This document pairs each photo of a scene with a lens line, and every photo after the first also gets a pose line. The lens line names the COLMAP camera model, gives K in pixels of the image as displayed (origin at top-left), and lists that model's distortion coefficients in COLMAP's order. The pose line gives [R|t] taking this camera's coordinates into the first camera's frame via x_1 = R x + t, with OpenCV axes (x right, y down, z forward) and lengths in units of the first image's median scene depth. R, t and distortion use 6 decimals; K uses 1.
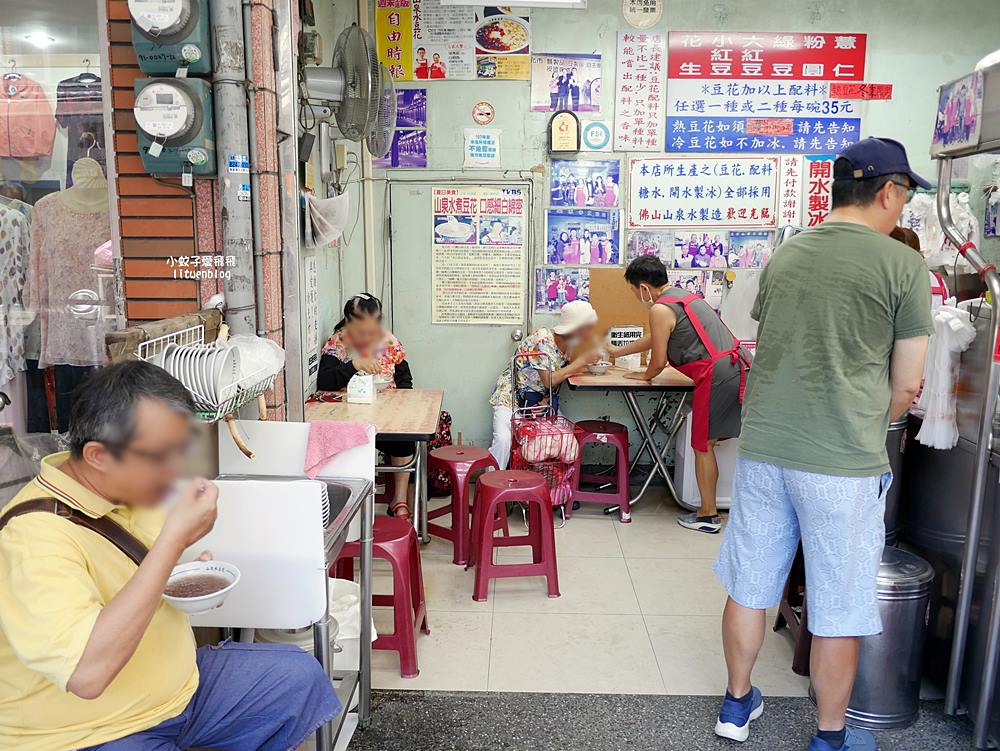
lens RADIAL K [[818.2, 0, 499.9], [0, 818.2, 375.5], [0, 0, 1]] dist [-0.041075, 0.017197]
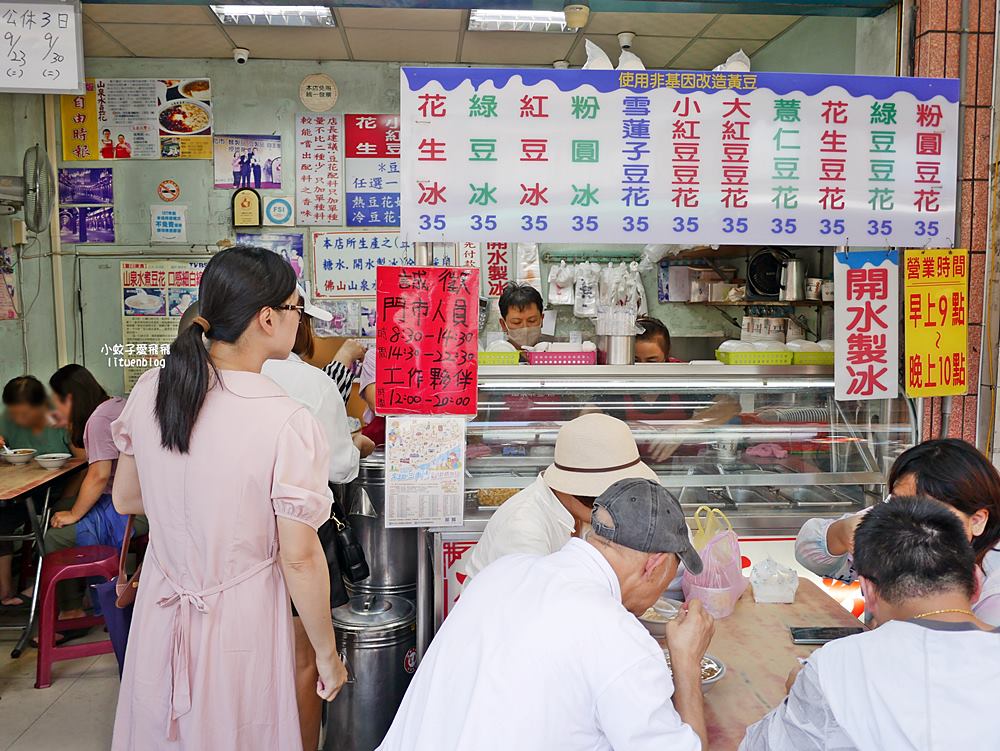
lens RADIAL K [[818.2, 0, 500.3], [0, 818.2, 375.7], [0, 0, 1]] dist [-0.041075, 0.017197]
pose [[0.996992, -0.014400, 0.076152, 0.318482], [0.021065, 0.995945, -0.087461, 0.012772], [-0.074584, 0.088802, 0.993253, -0.039380]]
